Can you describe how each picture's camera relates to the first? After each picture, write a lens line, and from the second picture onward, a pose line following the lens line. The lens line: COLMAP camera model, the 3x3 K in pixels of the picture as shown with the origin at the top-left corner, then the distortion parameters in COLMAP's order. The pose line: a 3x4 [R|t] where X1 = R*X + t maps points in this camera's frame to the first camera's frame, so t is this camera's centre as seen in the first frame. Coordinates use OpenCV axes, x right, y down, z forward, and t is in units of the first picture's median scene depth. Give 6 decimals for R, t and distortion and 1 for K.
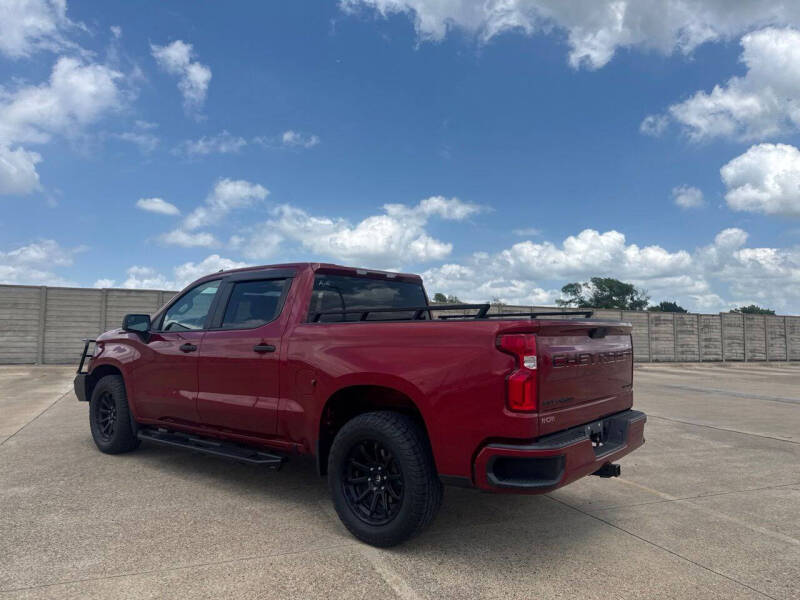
lens RADIAL K [[569.6, 0, 404.3], [0, 569.6, 333.0], [0, 0, 1]] dist [0.000430, -0.009812]
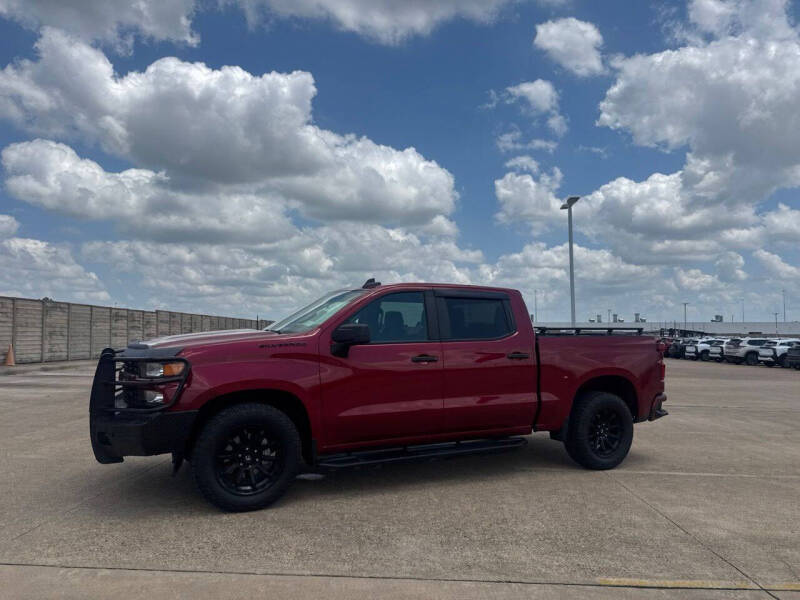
lens RADIAL K [[568.5, 0, 389.9], [0, 568.5, 325.4], [0, 0, 1]] dist [-0.003685, -0.005687]
pose [[0.416259, 0.006401, 0.909224, -1.079371], [-0.008065, 0.999962, -0.003348, -0.025682], [-0.909210, -0.005939, 0.416294, 0.517112]]
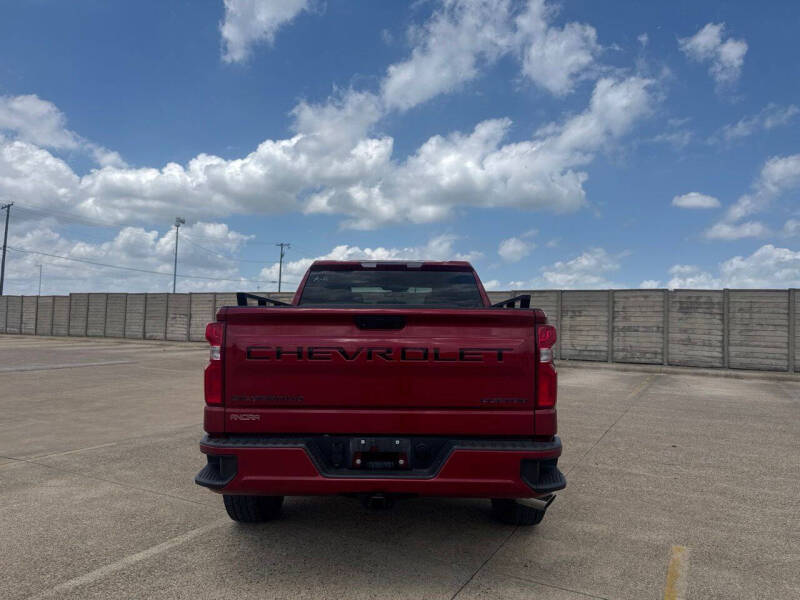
lens RADIAL K [[569.6, 0, 404.3], [0, 569.6, 333.0], [0, 0, 1]] dist [0.000430, -0.009812]
pose [[0.626759, 0.009025, -0.779161, 0.581985], [-0.008351, 0.999953, 0.004865, 0.005793], [0.779168, 0.003458, 0.626805, 0.325029]]
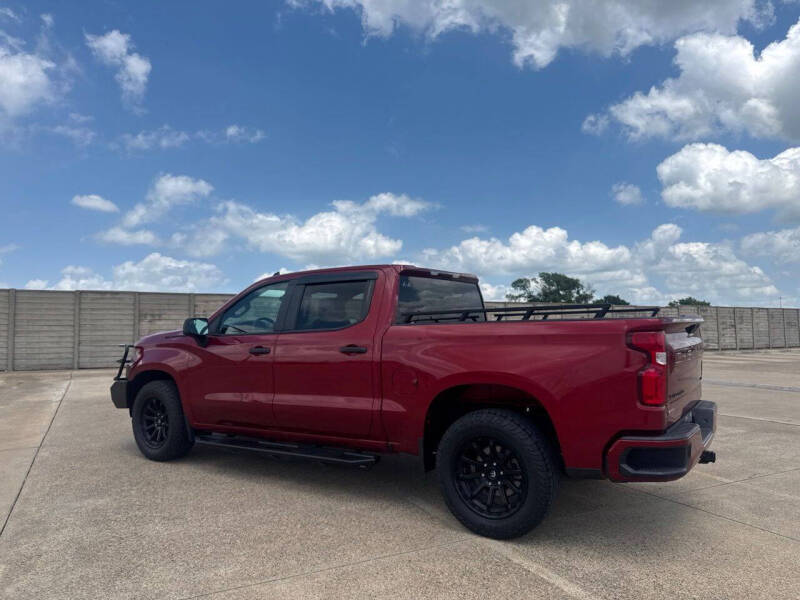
lens RADIAL K [[569.6, 0, 404.3], [0, 569.6, 333.0], [0, 0, 1]] dist [0.000430, -0.009812]
pose [[0.995783, -0.020332, 0.089456, -0.172579], [0.019808, 0.999781, 0.006742, -0.005919], [-0.089574, -0.004941, 0.995968, -0.007921]]
